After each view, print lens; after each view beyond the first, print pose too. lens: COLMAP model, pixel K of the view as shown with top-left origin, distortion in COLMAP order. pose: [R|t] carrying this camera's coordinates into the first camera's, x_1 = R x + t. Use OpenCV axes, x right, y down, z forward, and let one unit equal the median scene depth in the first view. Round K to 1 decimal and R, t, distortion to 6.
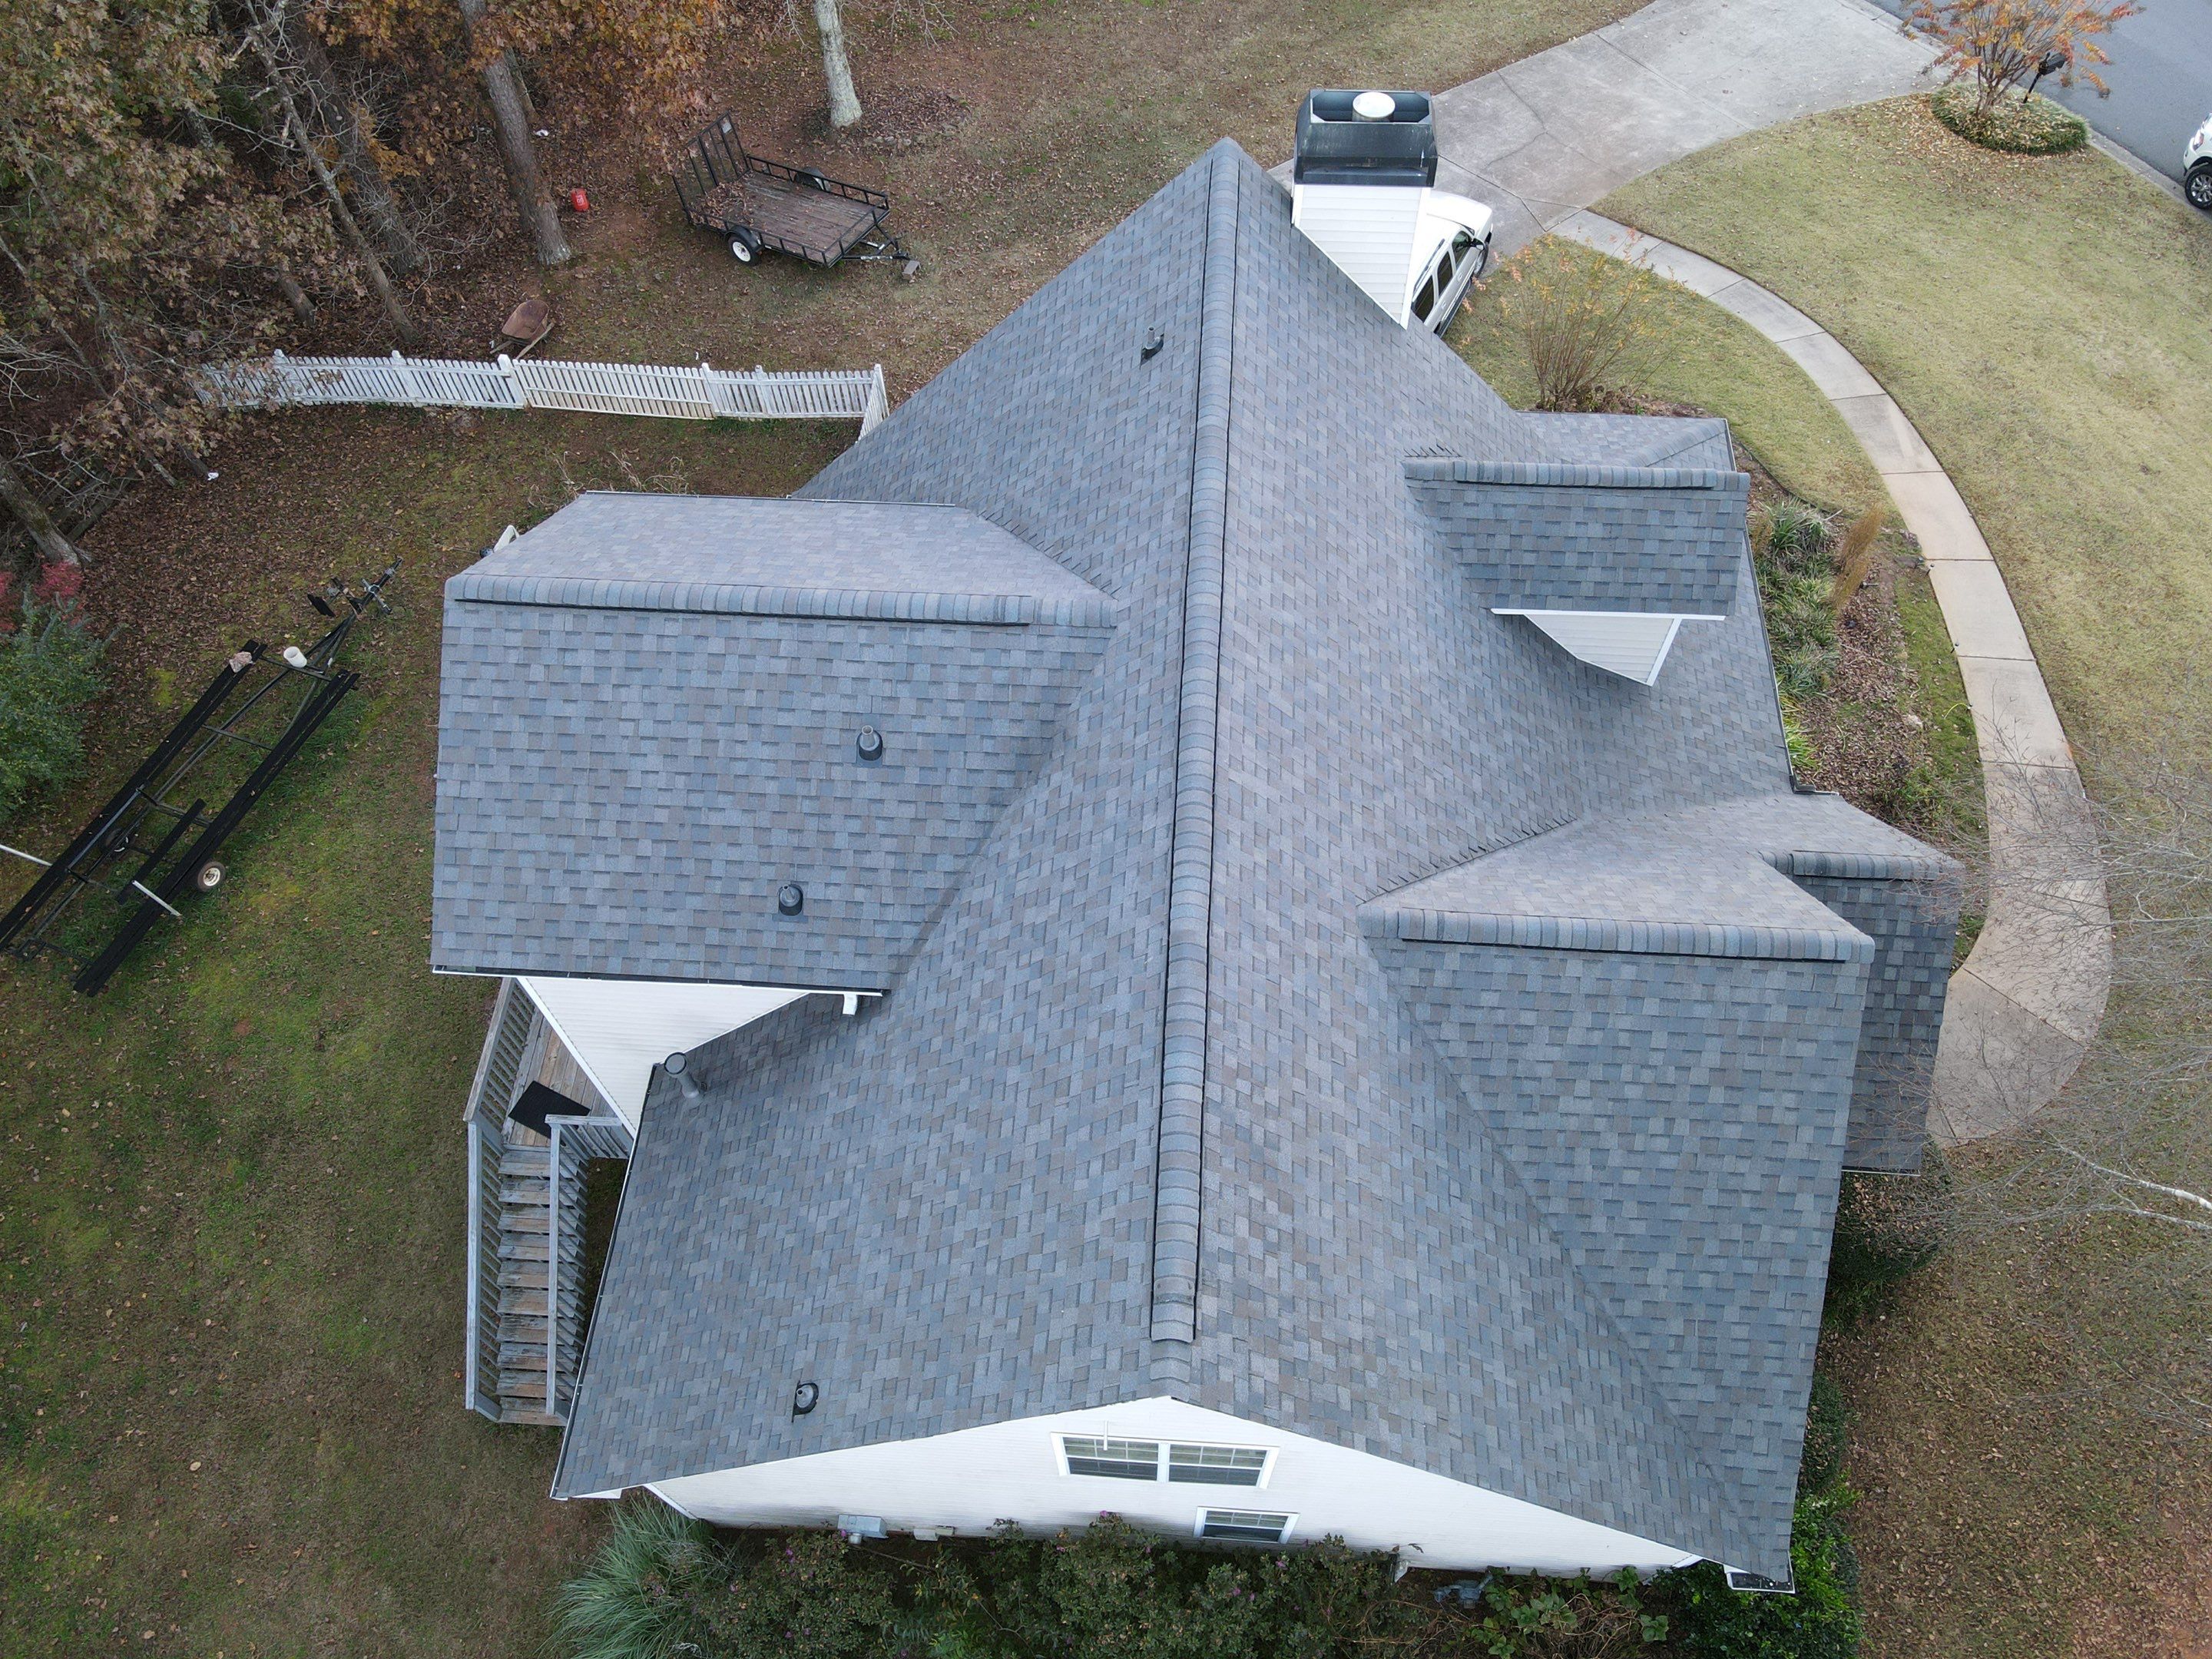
lens RADIAL K [[1621.3, 0, 1120.0], [0, 1621.3, 819.6], [0, 0, 1]] dist [0.002849, 0.013022]
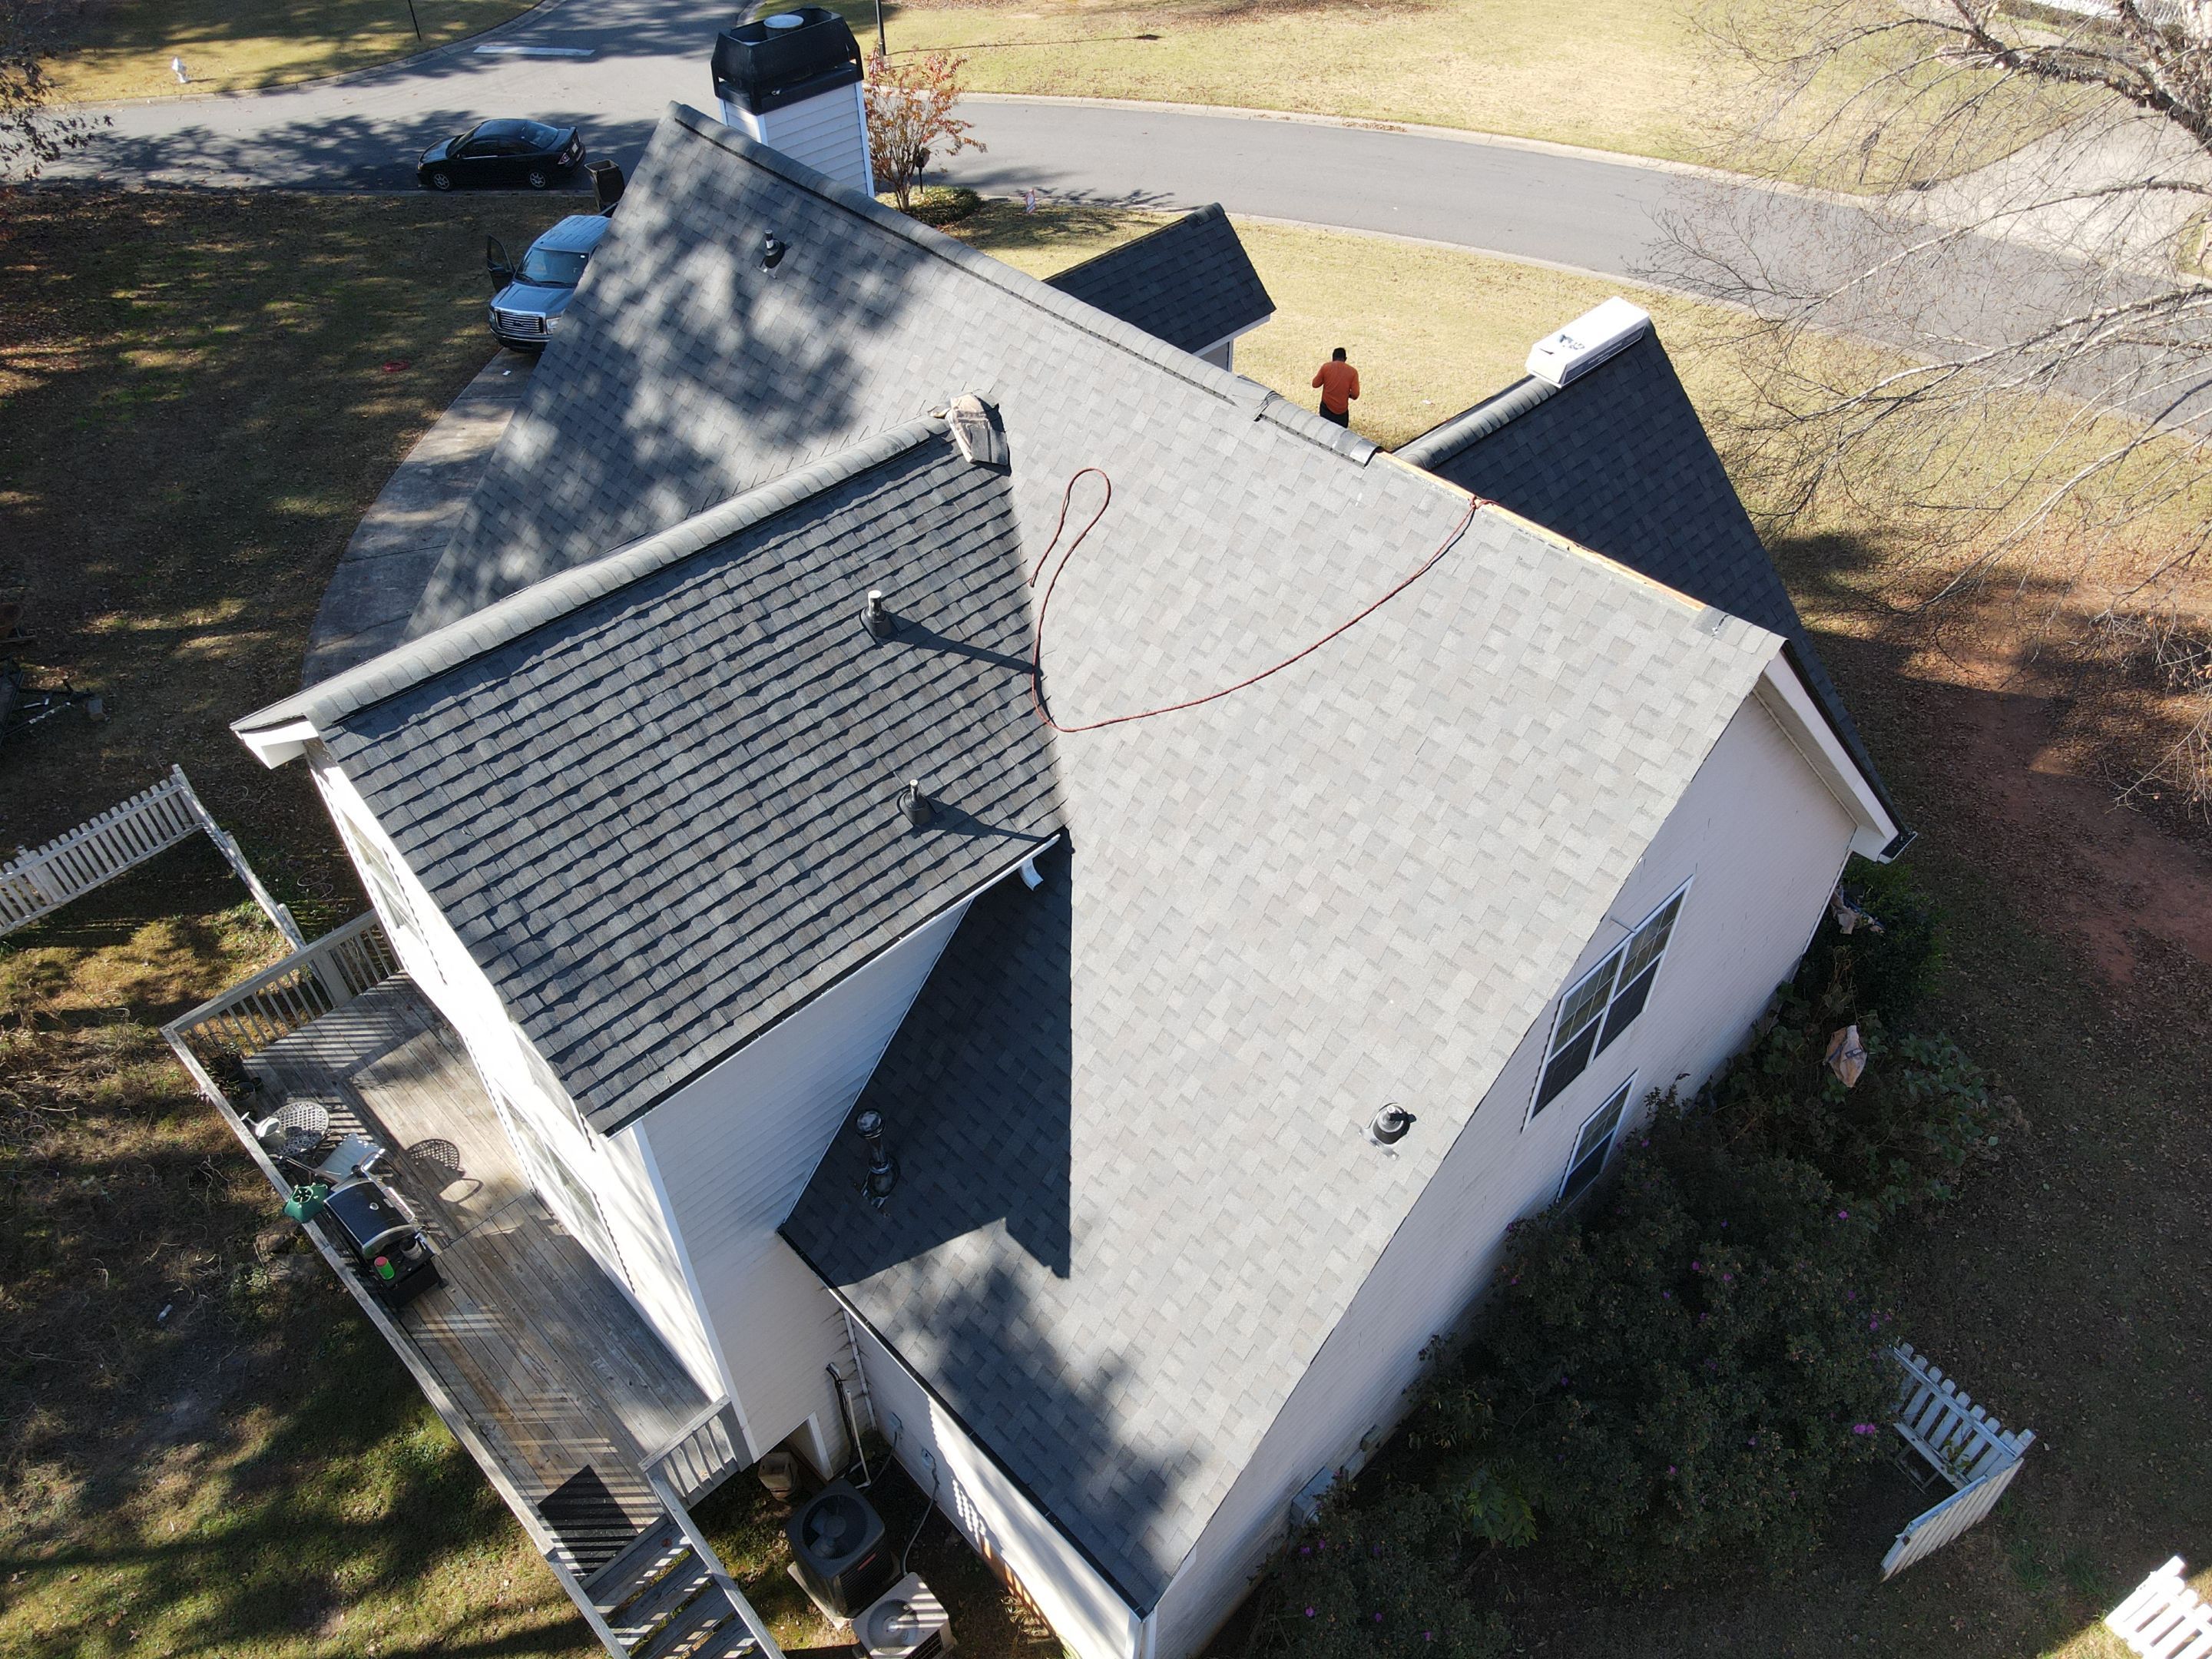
lens RADIAL K [[1610.8, 0, 1102.4], [0, 1610.8, 839.1], [0, 0, 1]] dist [0.000595, 0.016617]
pose [[0.674007, -0.517280, 0.527386, -0.591753], [0.623447, 0.781272, -0.030474, 0.150067], [-0.396268, 0.349337, 0.849079, 0.246551]]
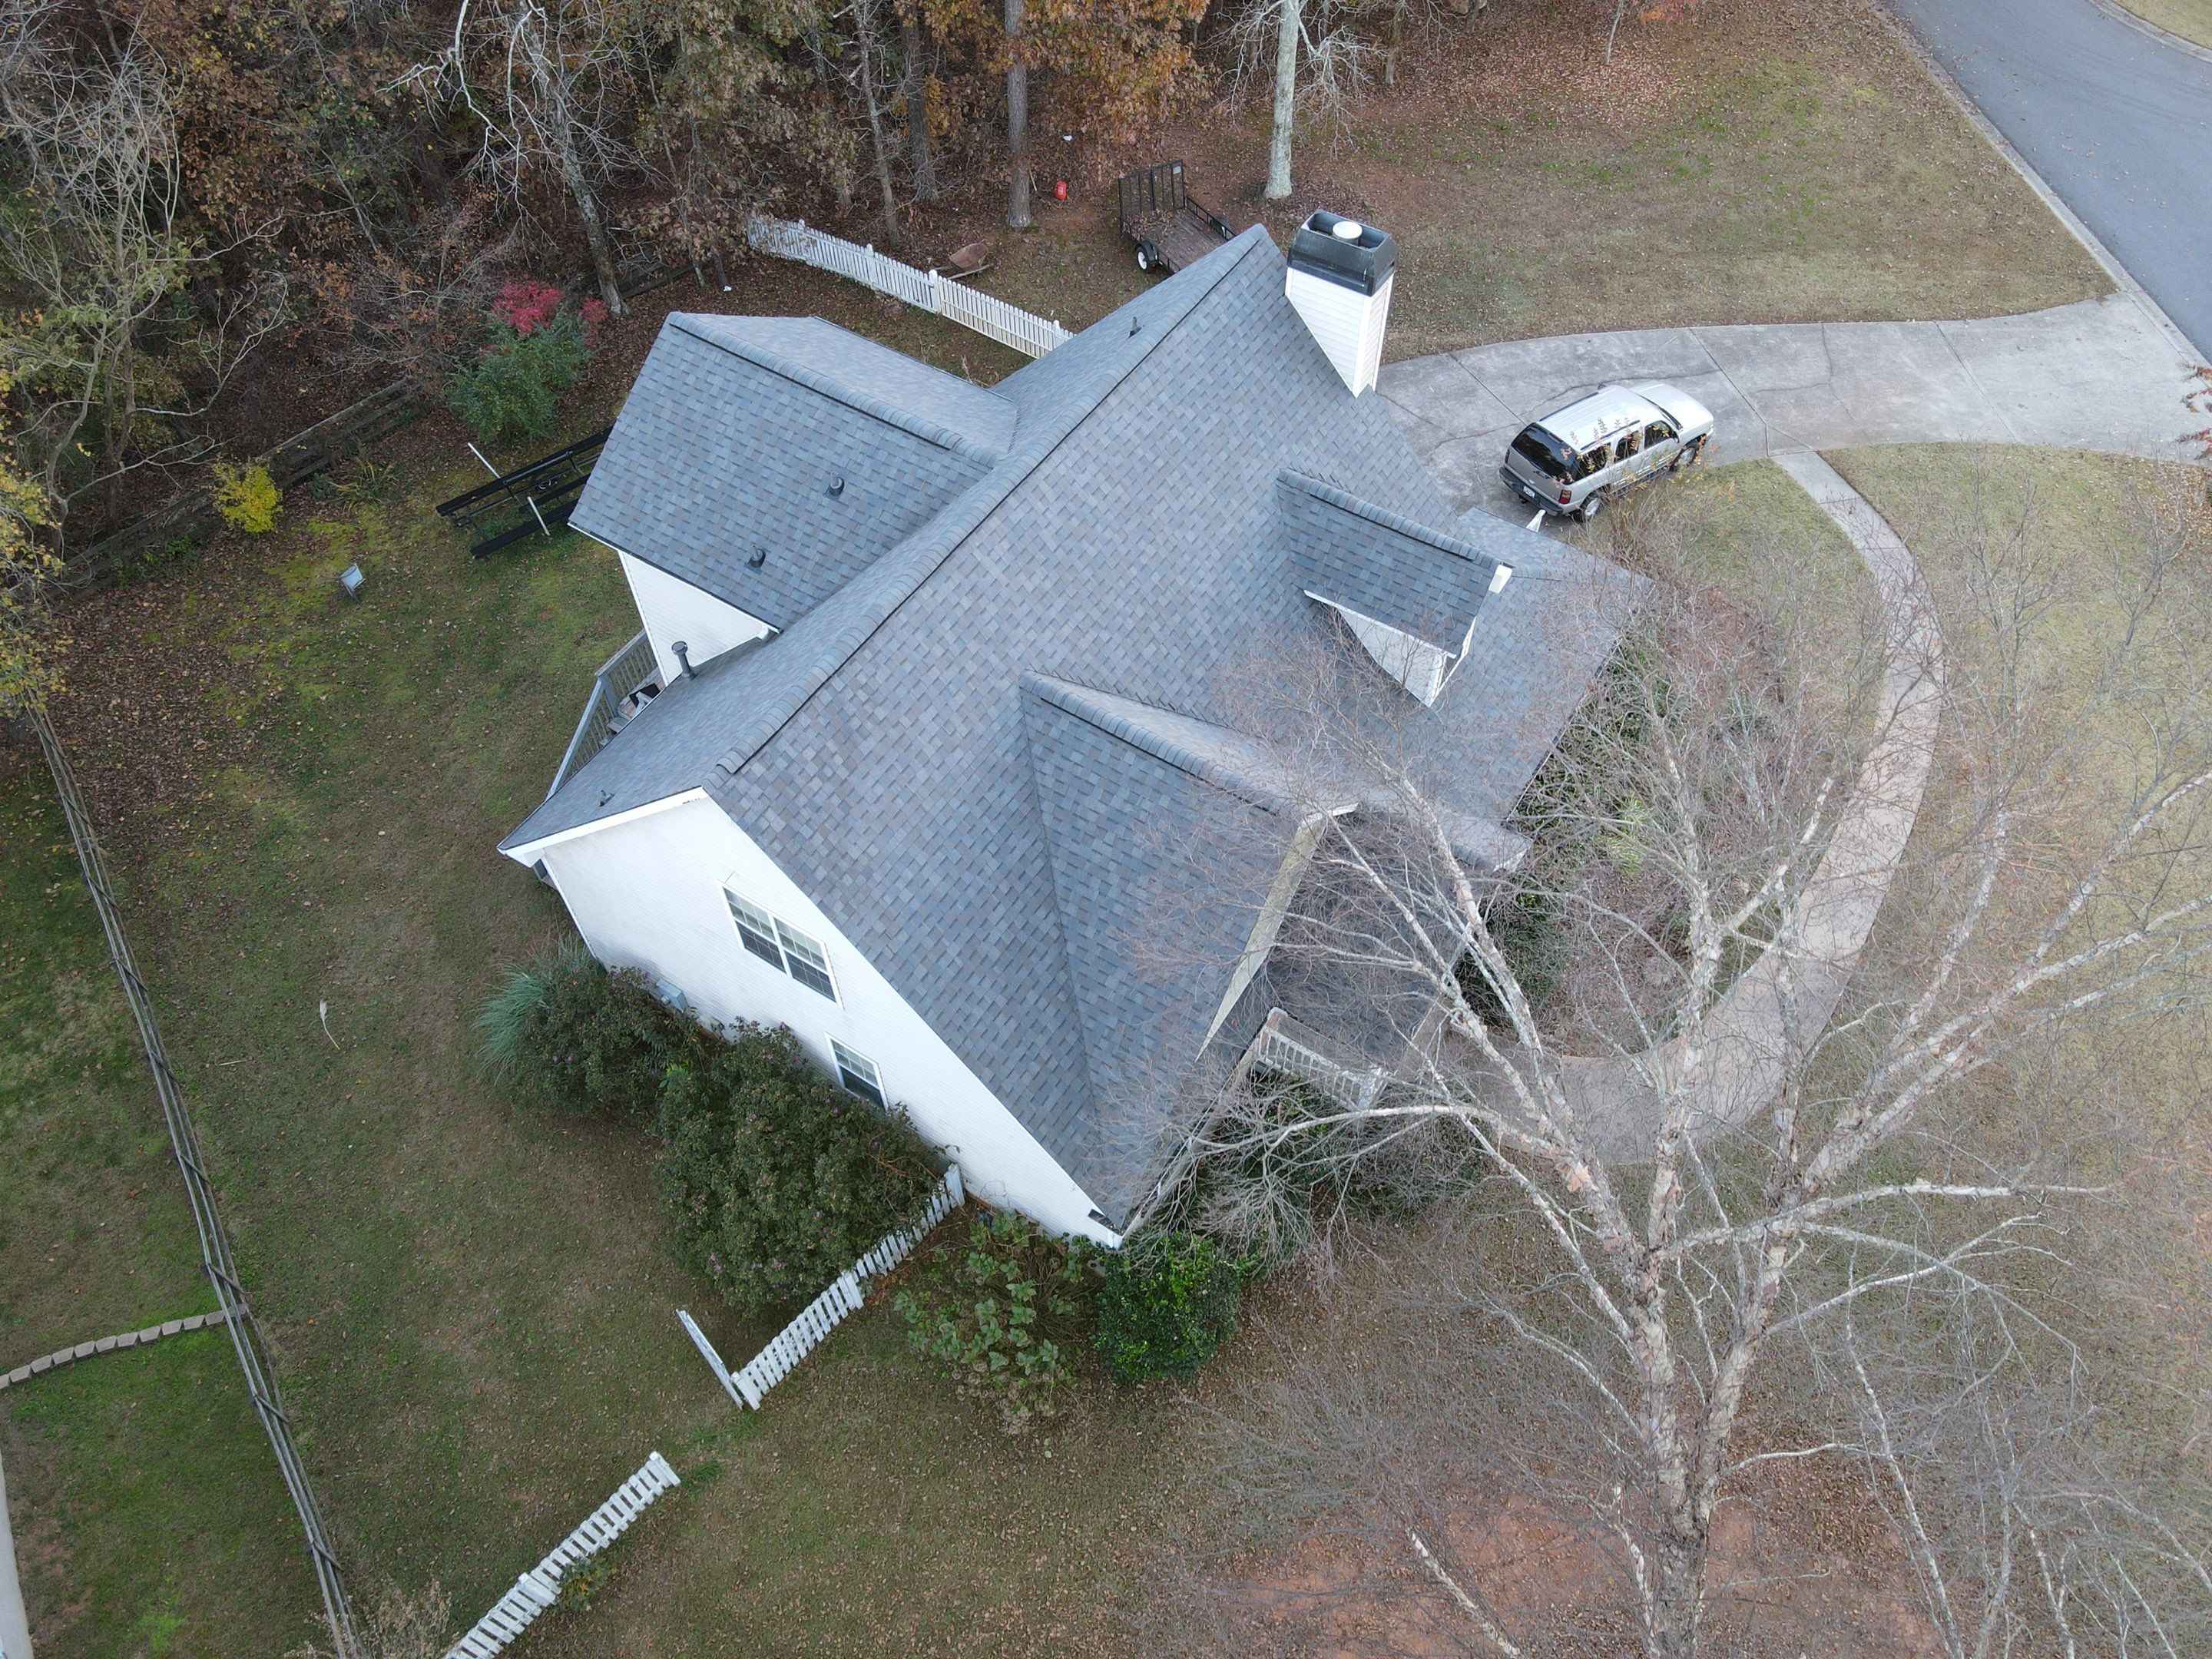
lens RADIAL K [[1621.3, 0, 1120.0], [0, 1621.3, 819.6], [0, 0, 1]] dist [0.002849, 0.013022]
pose [[0.873619, 0.397640, -0.280486, 0.667699], [-0.414235, 0.910170, 0.000133, 0.136852], [0.255343, 0.116071, 0.959858, -0.424234]]
